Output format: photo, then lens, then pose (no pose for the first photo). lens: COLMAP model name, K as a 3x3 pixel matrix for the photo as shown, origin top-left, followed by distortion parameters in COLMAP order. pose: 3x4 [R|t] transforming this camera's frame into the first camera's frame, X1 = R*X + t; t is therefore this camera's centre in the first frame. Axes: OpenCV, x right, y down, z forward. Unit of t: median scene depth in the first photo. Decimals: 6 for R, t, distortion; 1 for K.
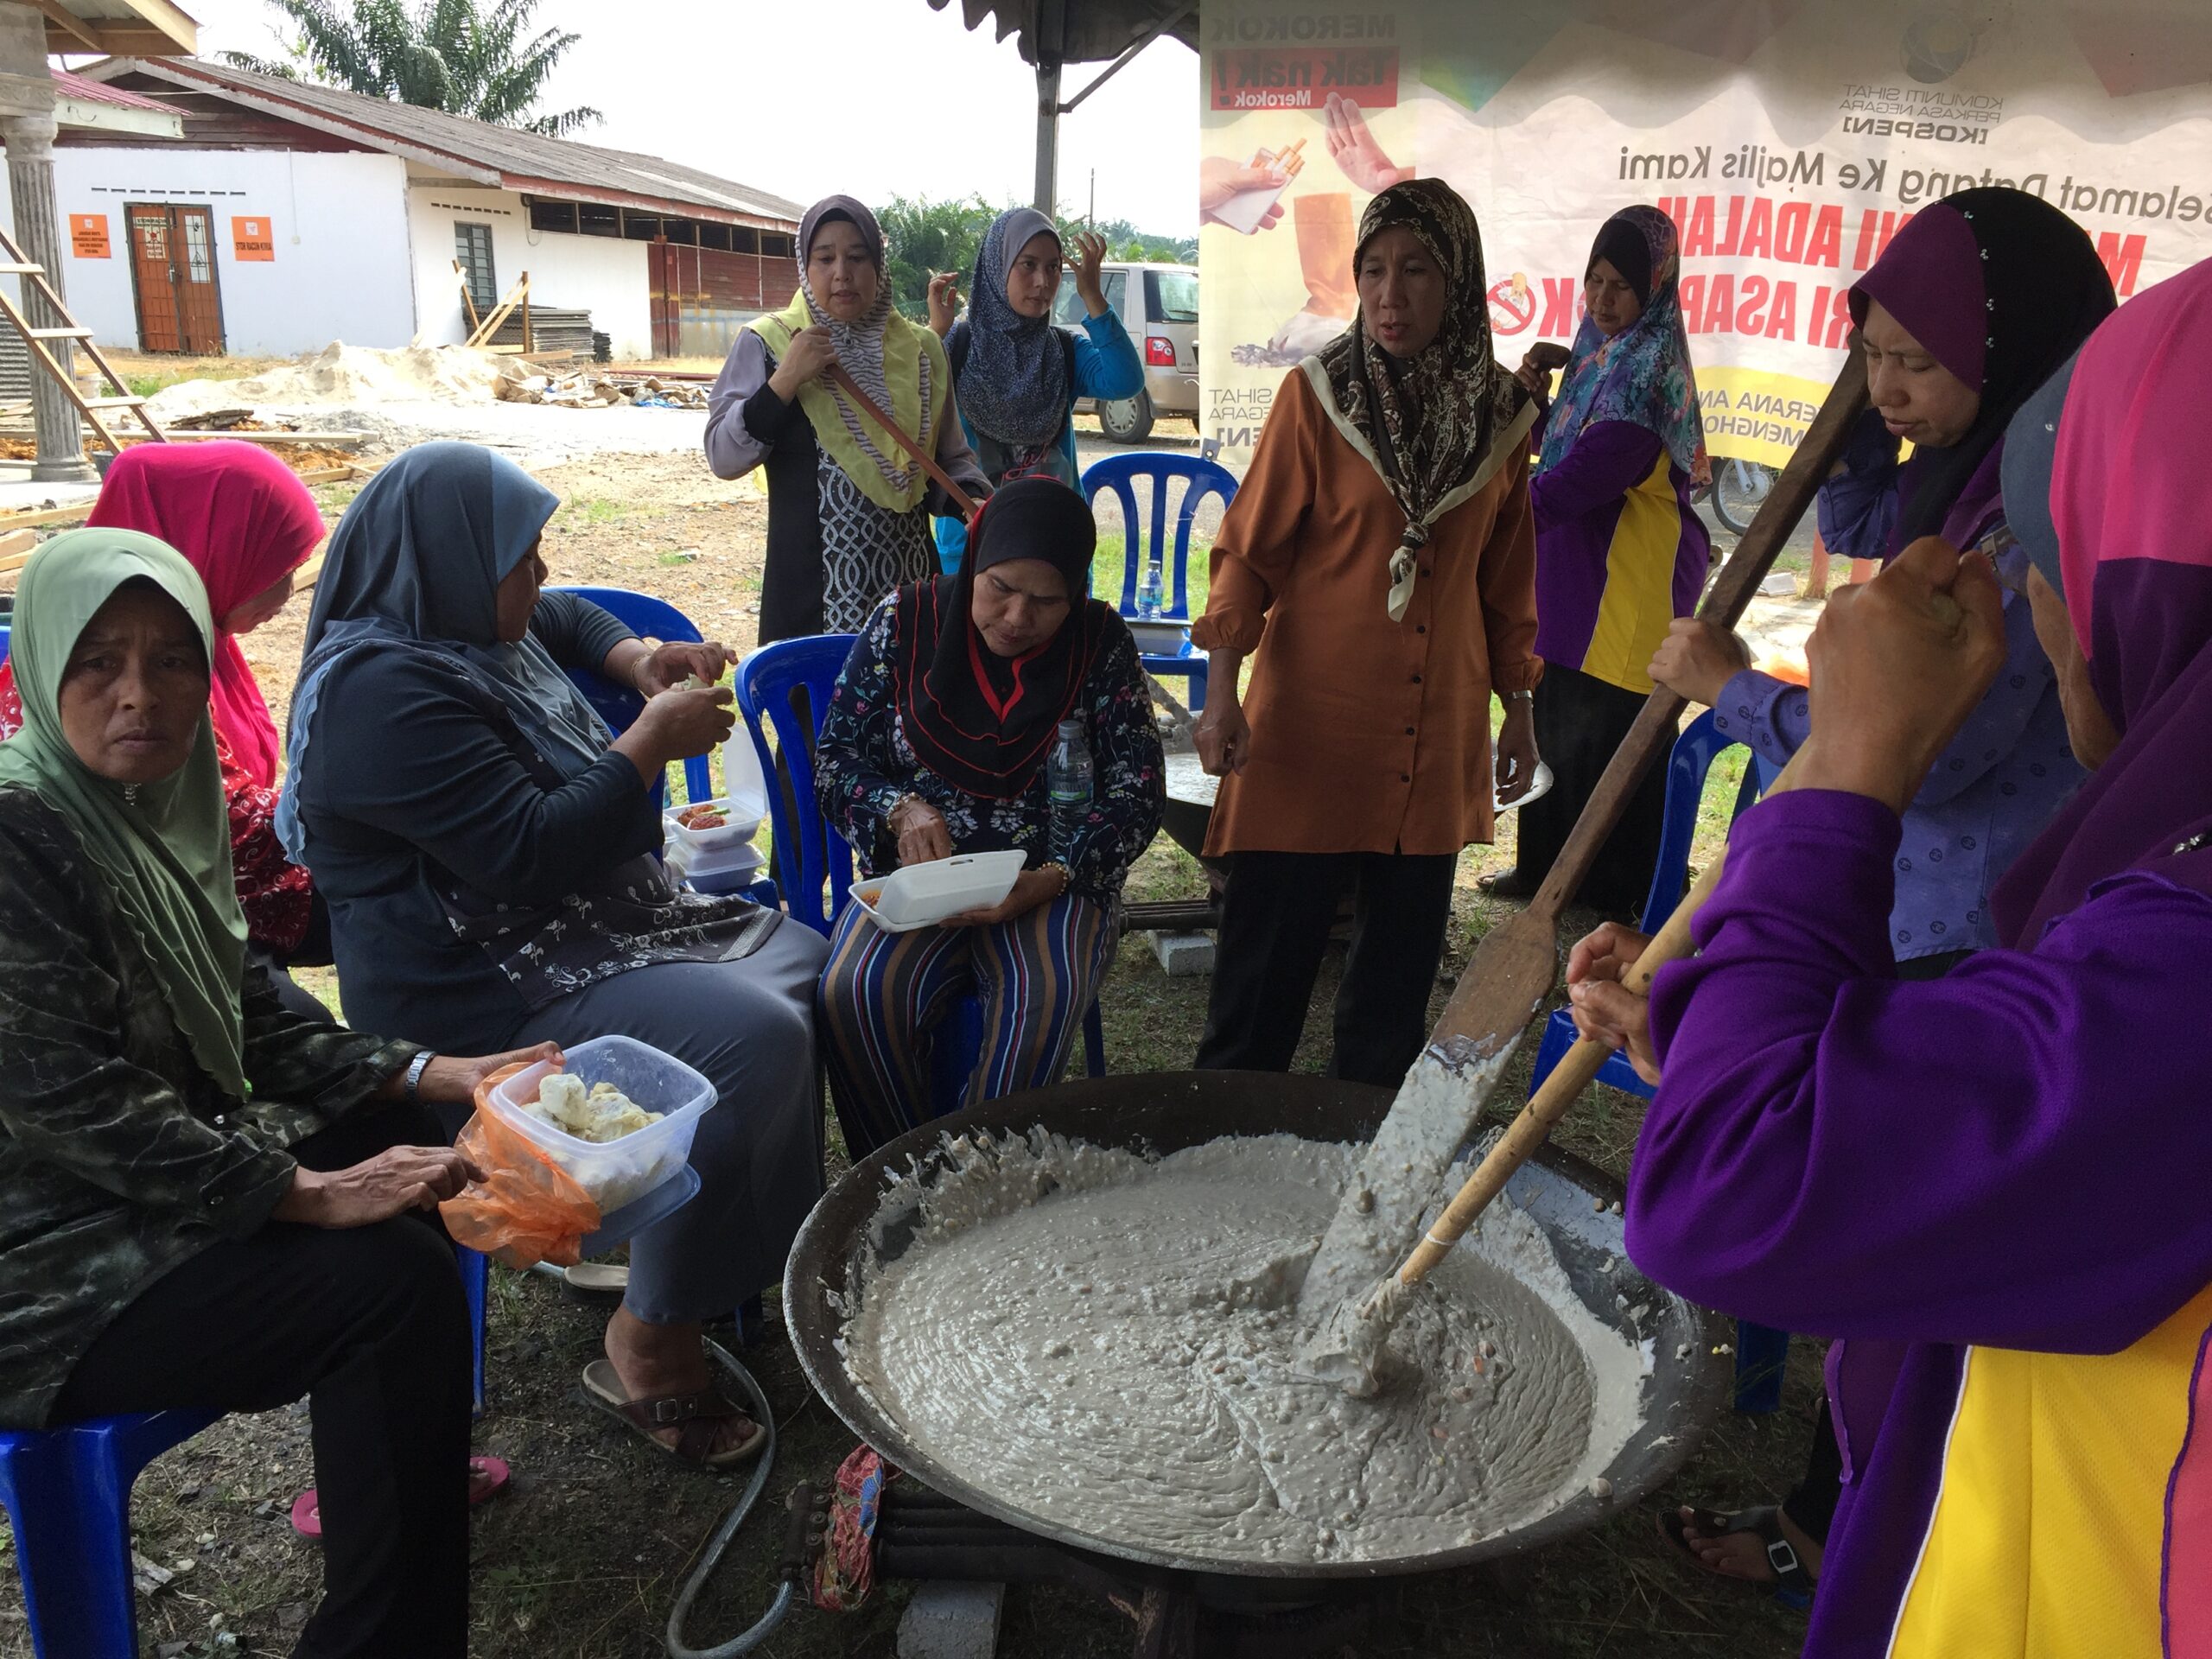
lens RADIAL K [[1885.6, 0, 1097.0], [0, 1885.6, 830.5], [0, 0, 1]] dist [0.085333, -0.104024]
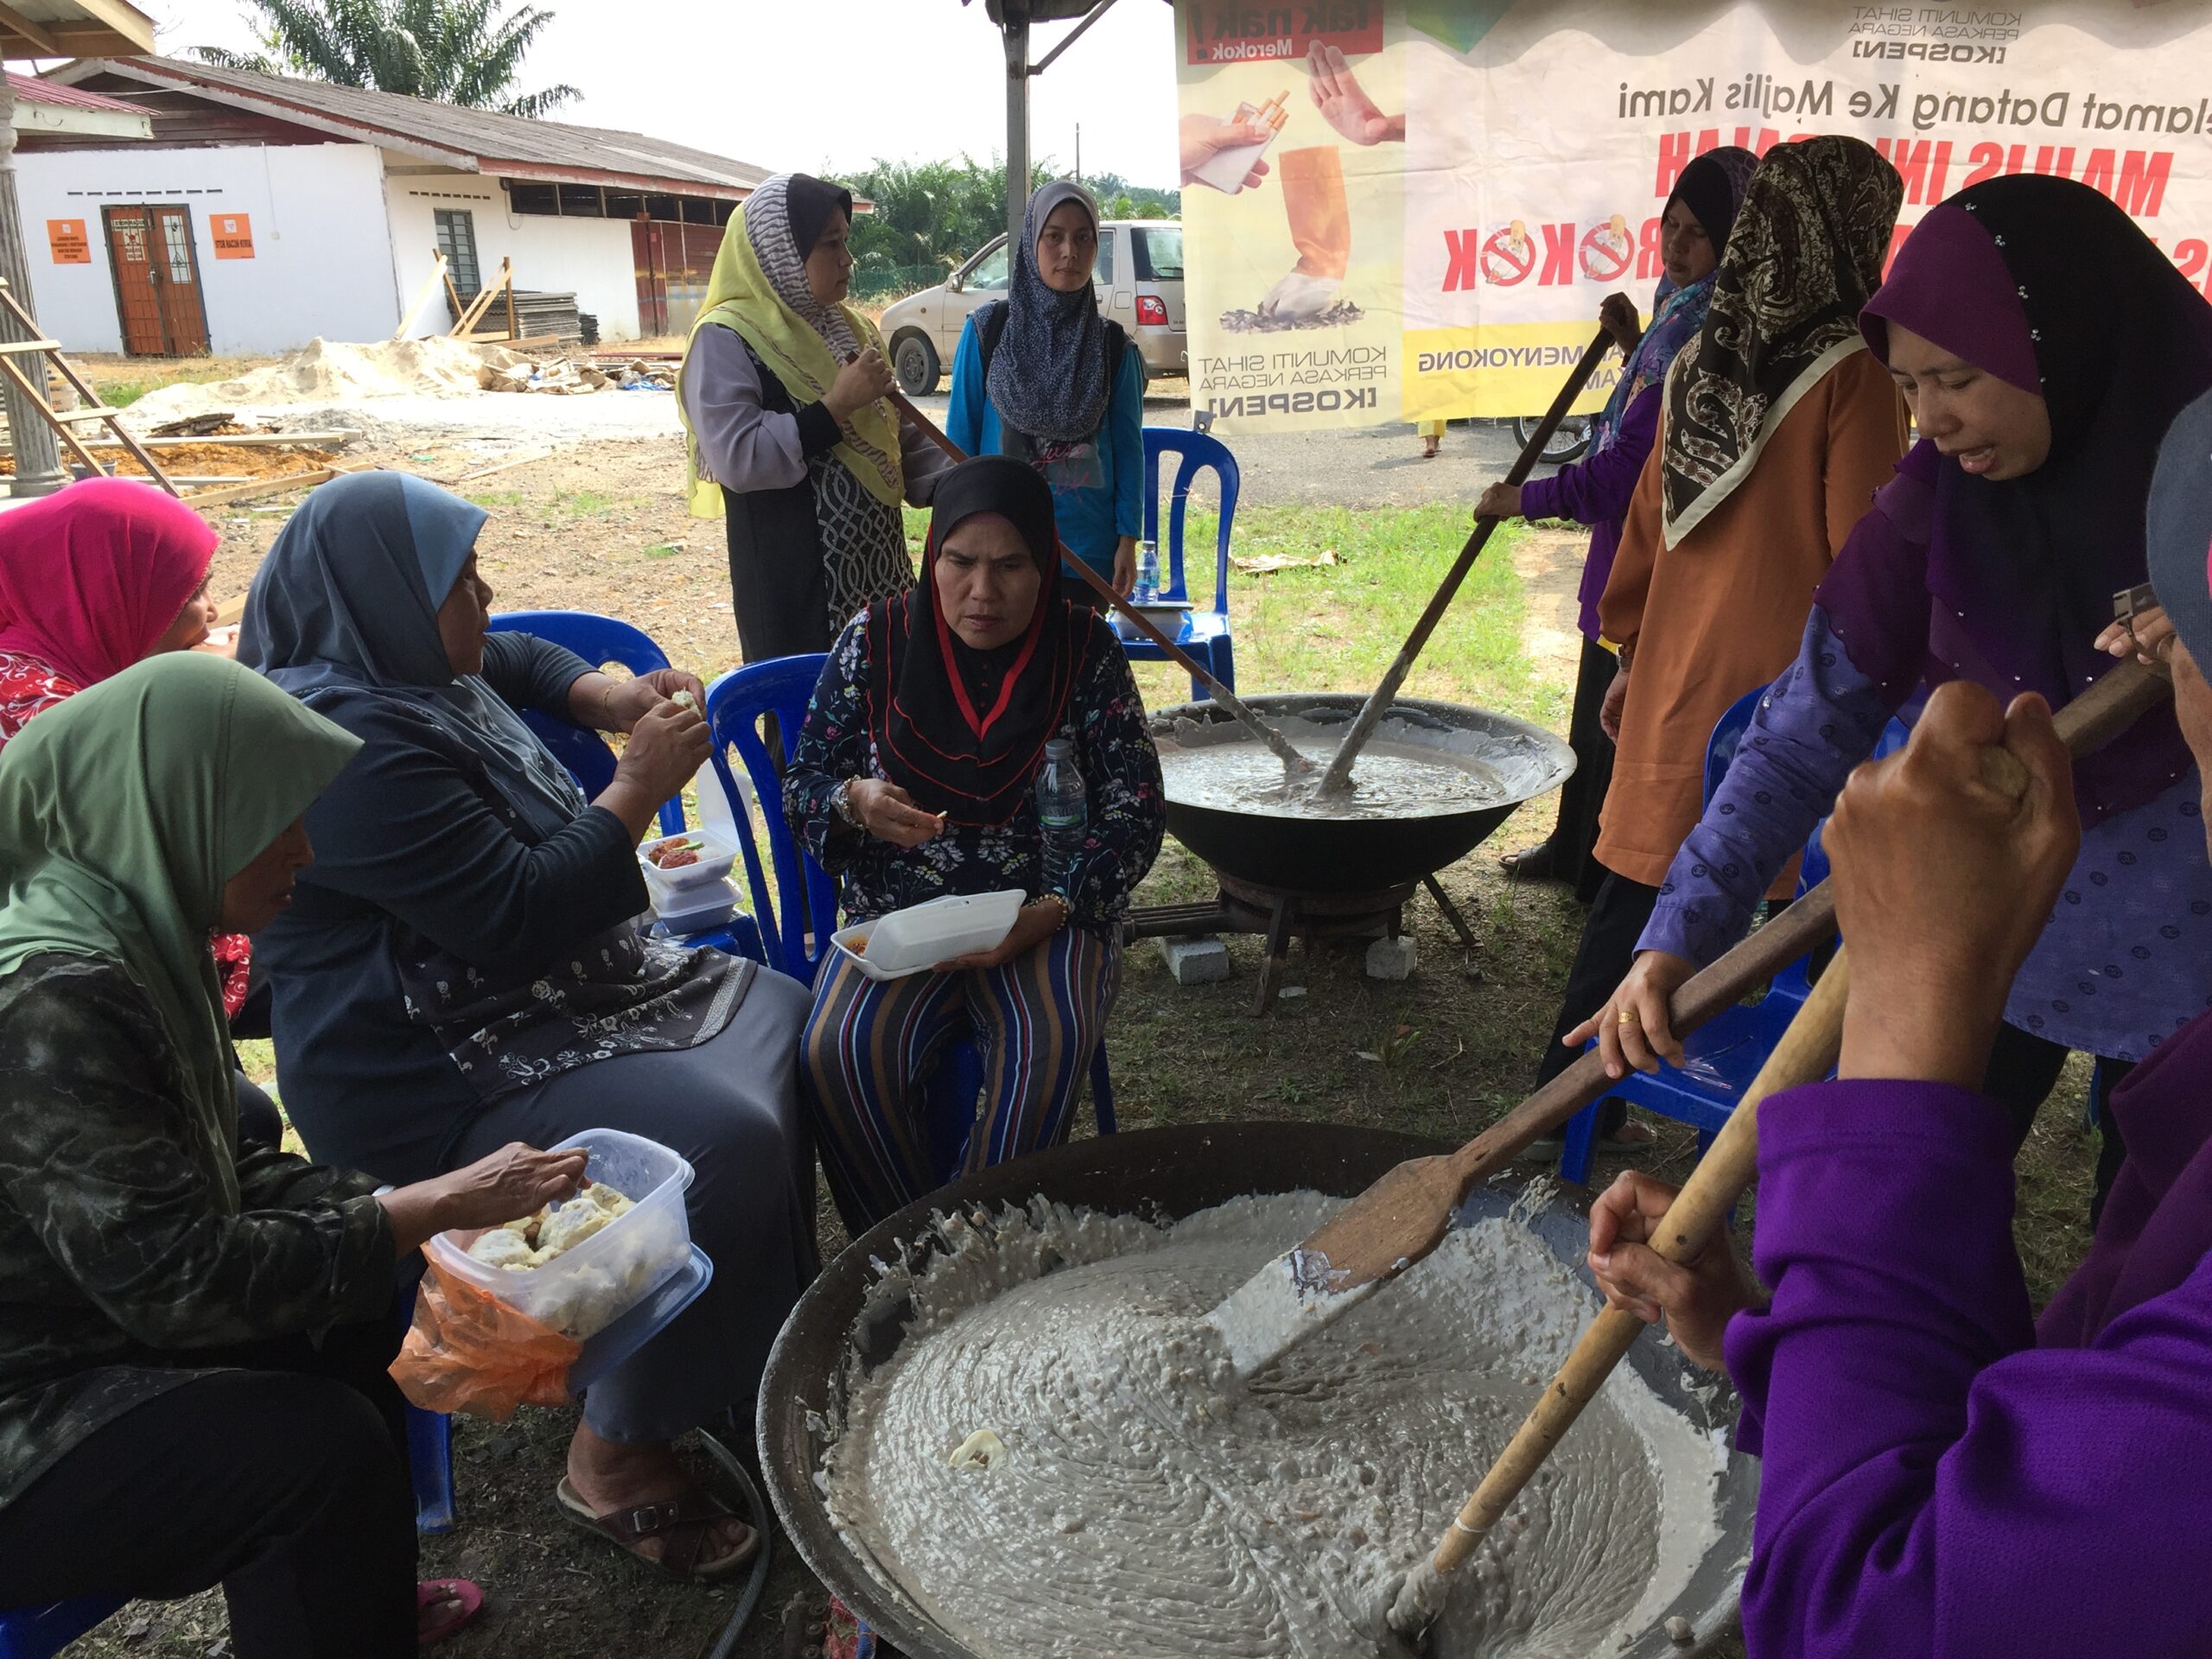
lens RADIAL K [[1885.6, 0, 1097.3], [0, 1885.6, 830.5], [0, 0, 1]] dist [0.085333, -0.104024]
pose [[0.999016, -0.043587, -0.008170, 0.005615], [0.043748, 0.998828, 0.020695, -0.017081], [0.007258, -0.021032, 0.999752, 0.037270]]
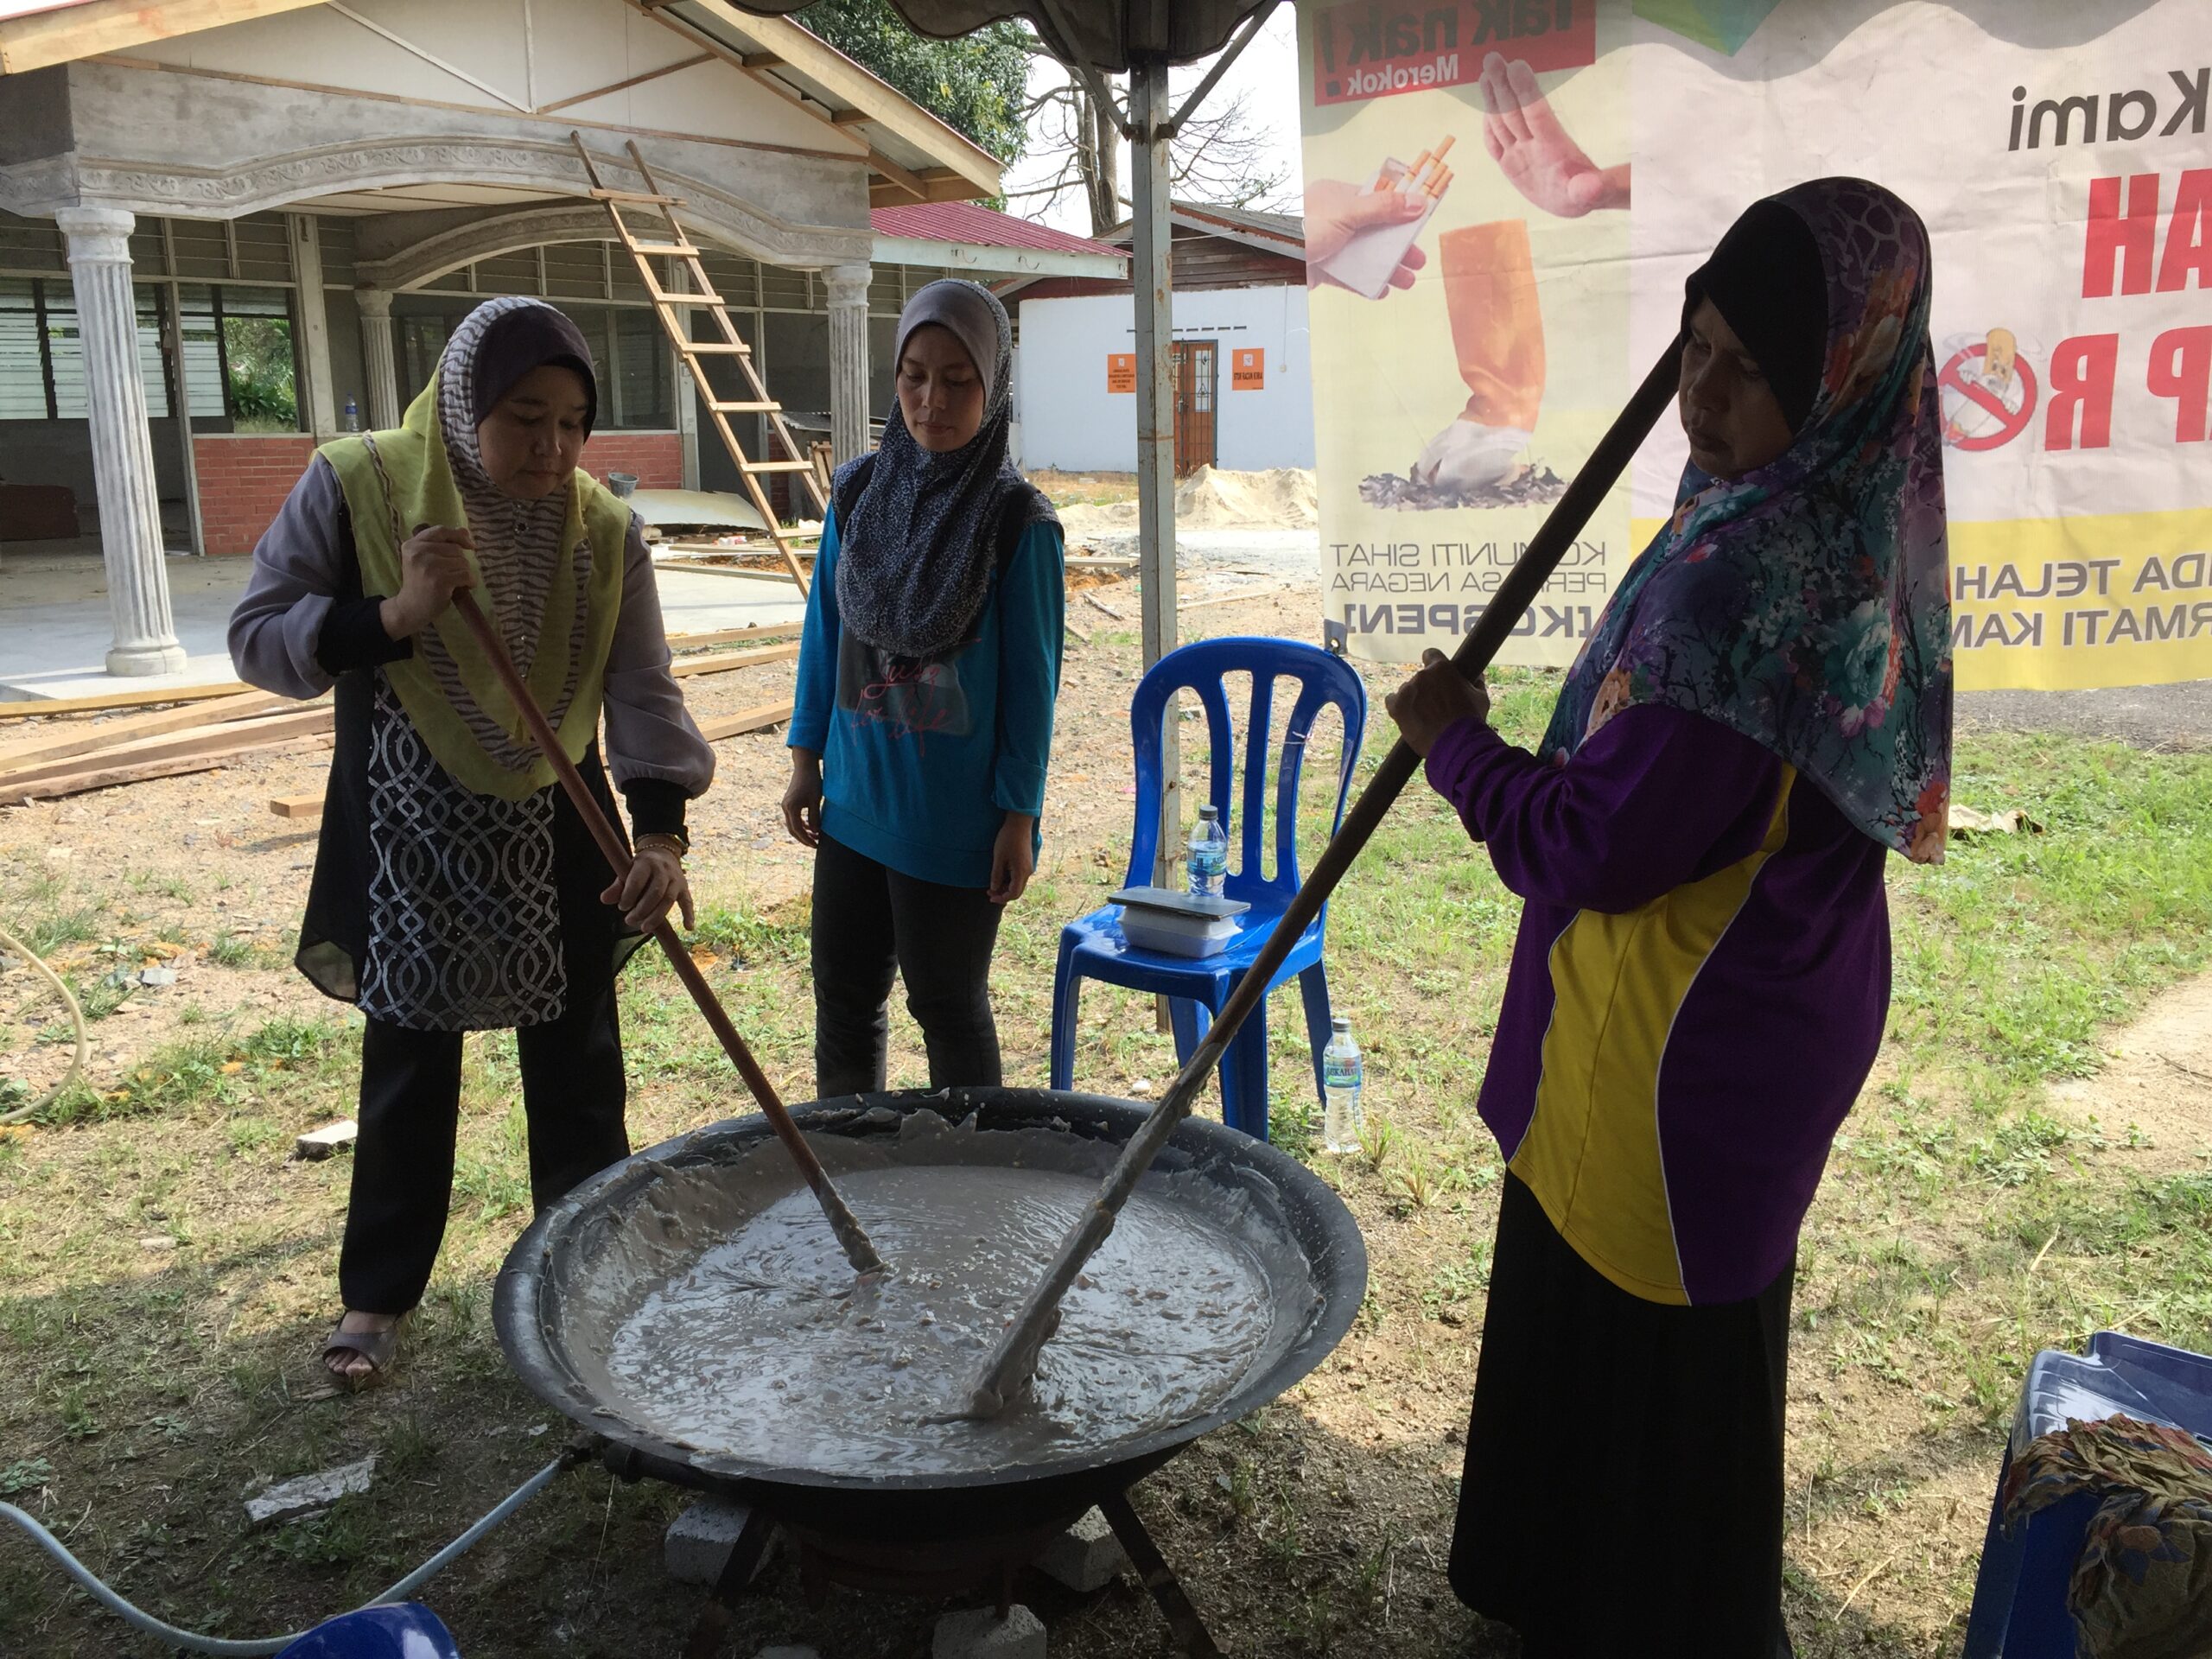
lens RADIAL K [[1885.6, 0, 1109.6], [0, 1885.6, 835.8], [0, 0, 1]] dist [0.085333, -0.104024]
pose [[0.852392, 0.089191, -0.515240, 0.344584], [-0.116157, 0.993024, -0.020266, -0.119197], [0.509838, 0.077123, 0.856806, 0.445608]]
